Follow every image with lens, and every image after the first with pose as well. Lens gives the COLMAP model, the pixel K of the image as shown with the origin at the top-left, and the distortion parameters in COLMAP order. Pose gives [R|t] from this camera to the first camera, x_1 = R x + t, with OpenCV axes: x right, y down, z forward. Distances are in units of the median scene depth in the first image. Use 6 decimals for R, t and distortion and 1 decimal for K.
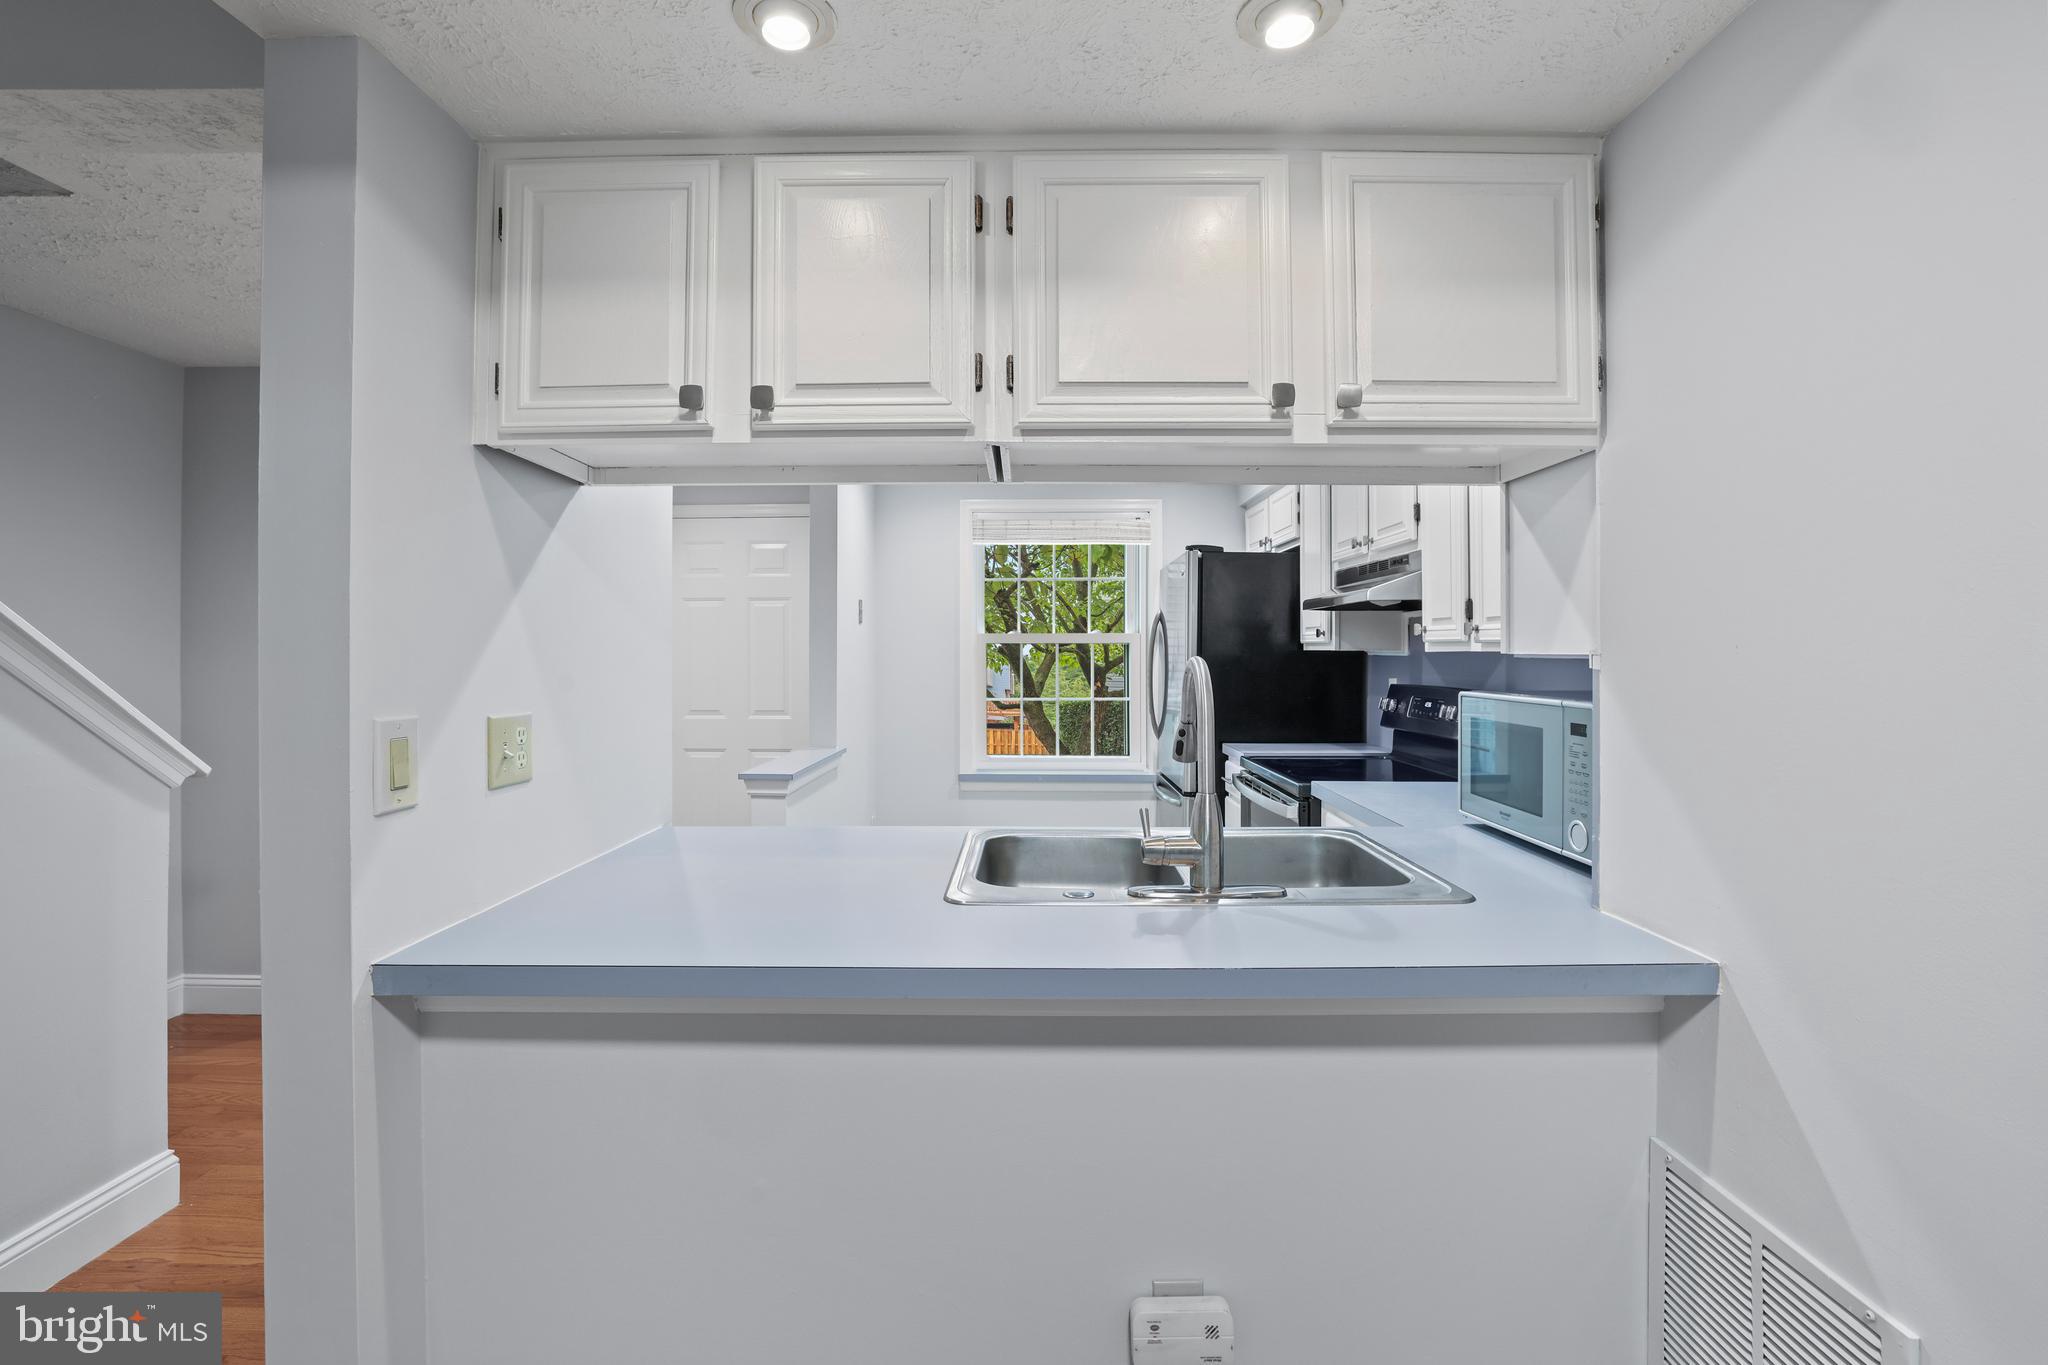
lens RADIAL K [[878.8, 0, 1023.4], [0, 878.8, 650.1], [0, 0, 1]] dist [-0.044154, 0.014809]
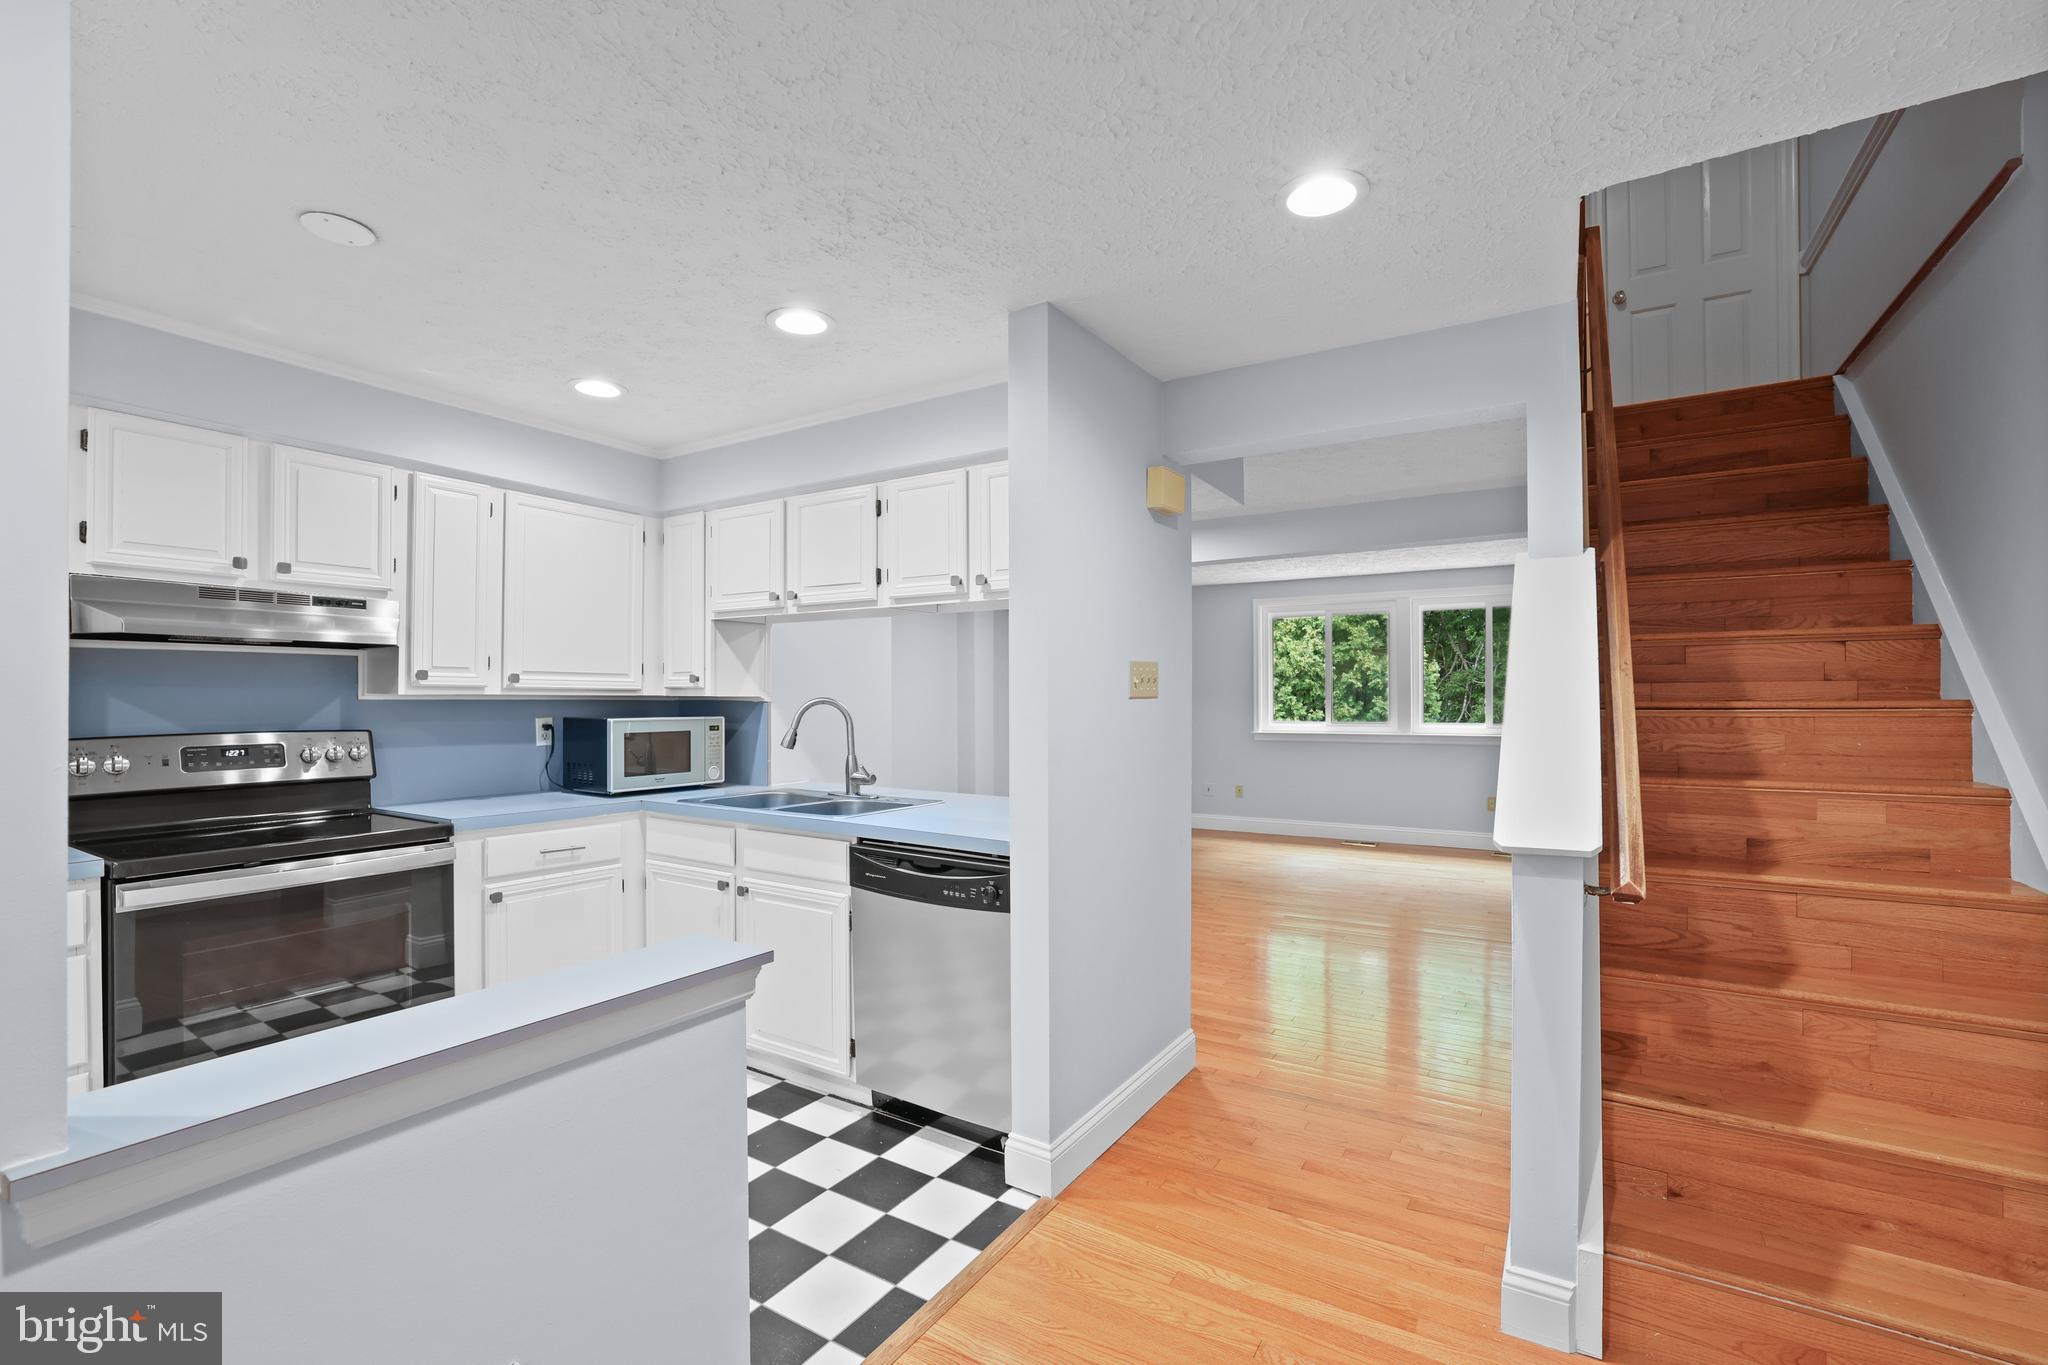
lens RADIAL K [[885.2, 0, 1033.9], [0, 885.2, 699.2], [0, 0, 1]] dist [-0.049265, 0.016762]
pose [[-0.856424, -0.000670, 0.516273, -1.385878], [-0.000027, 0.999999, 0.001253, 0.010282], [-0.516273, 0.001059, -0.856423, 2.665247]]
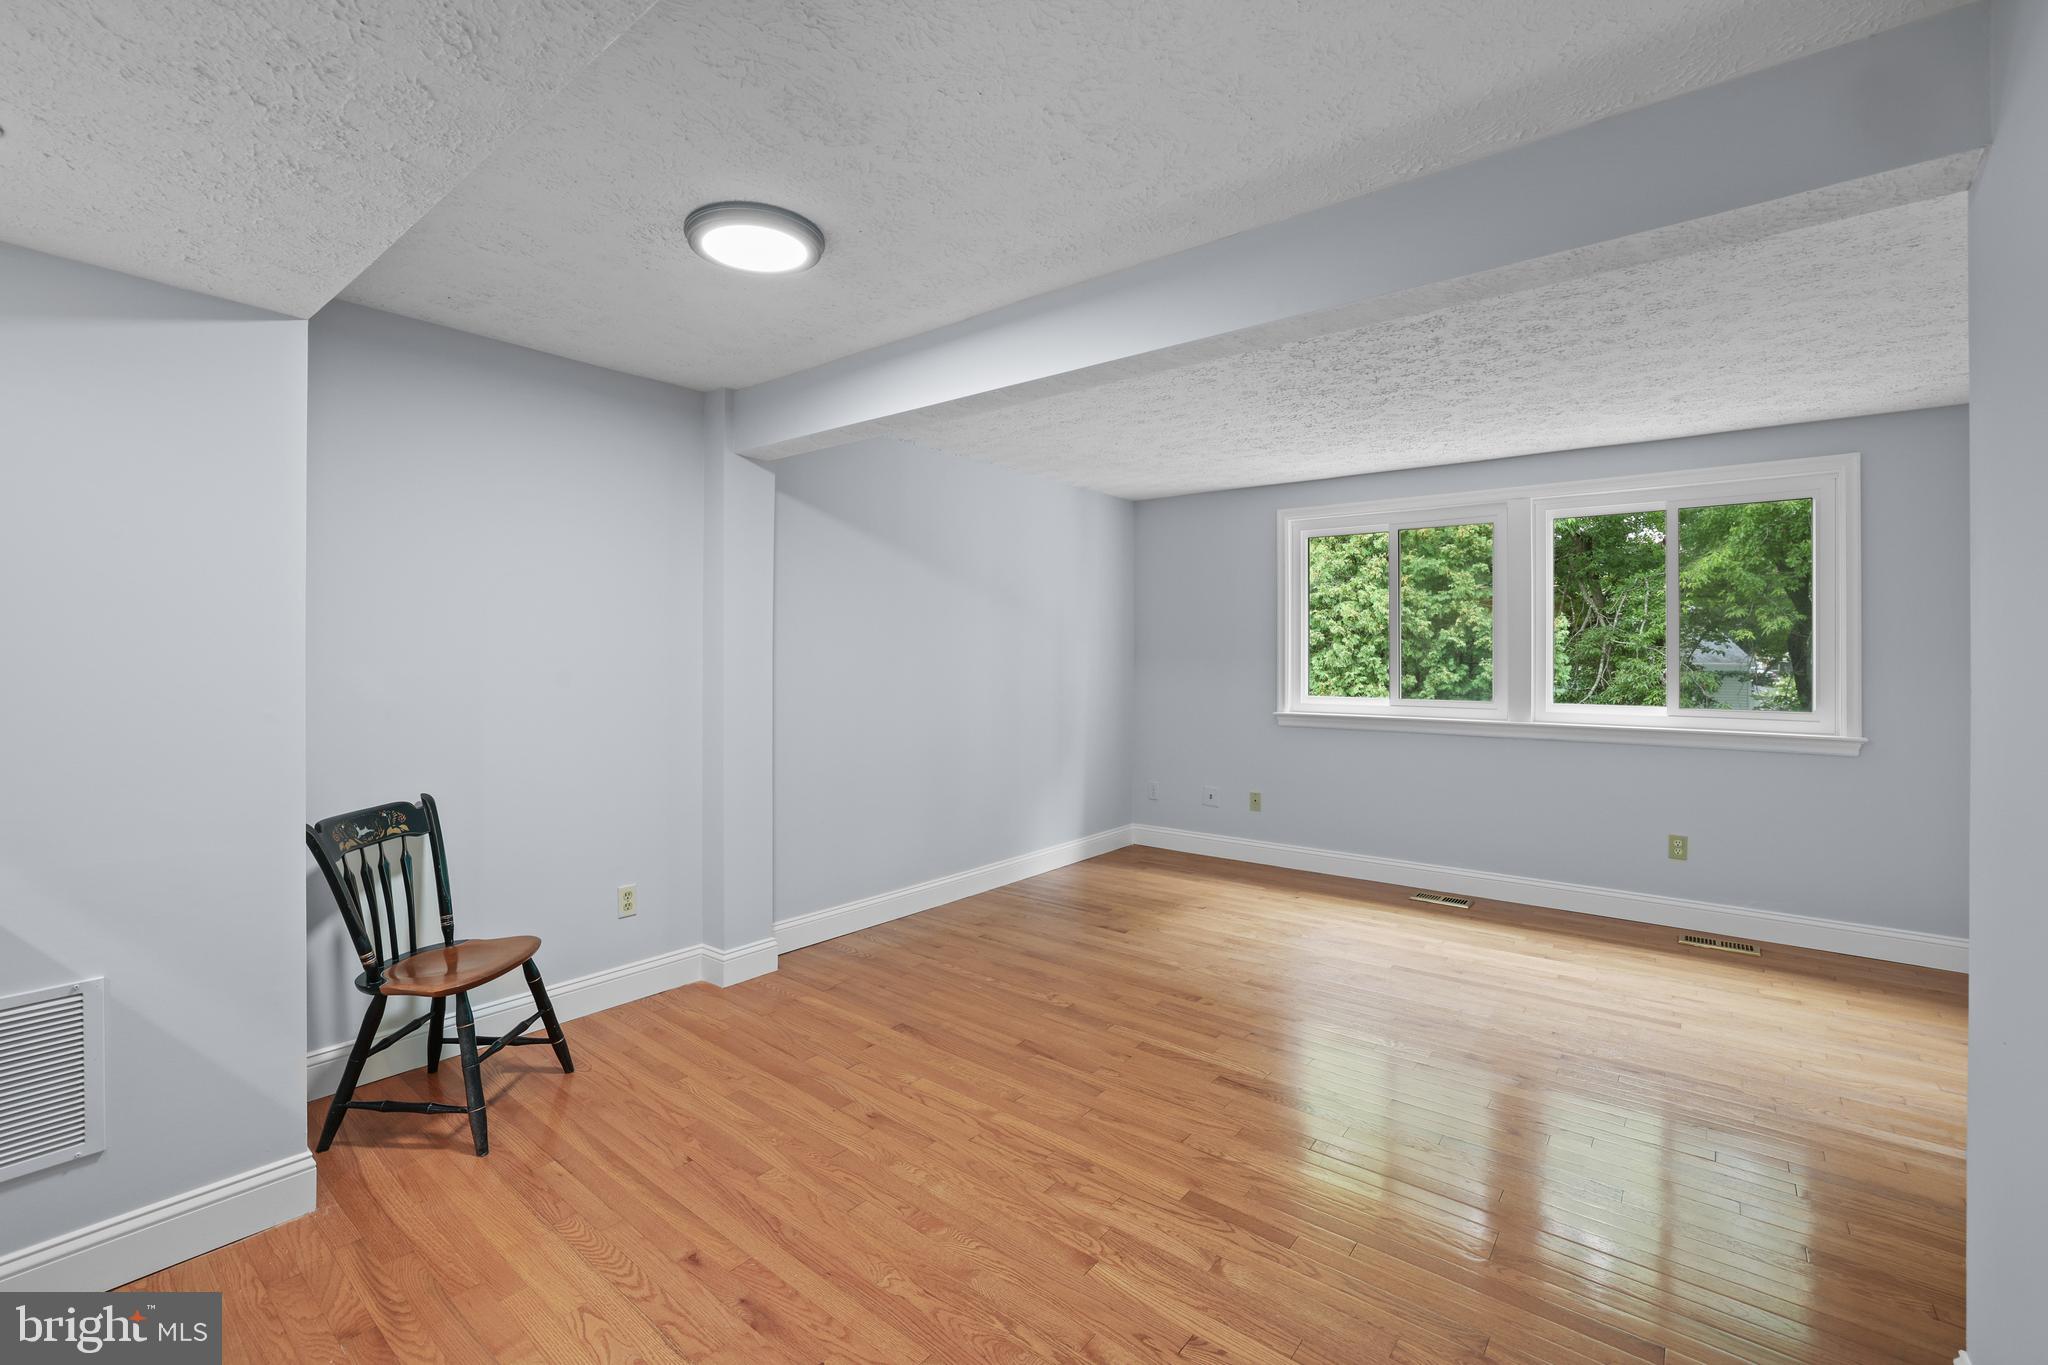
lens RADIAL K [[878.8, 0, 1023.4], [0, 878.8, 650.1], [0, 0, 1]] dist [-0.044154, 0.014809]
pose [[-0.786391, -0.002685, 0.617723, -1.110582], [-0.008640, 0.999941, -0.006653, 0.001662], [-0.617669, -0.010568, -0.786367, 0.701360]]
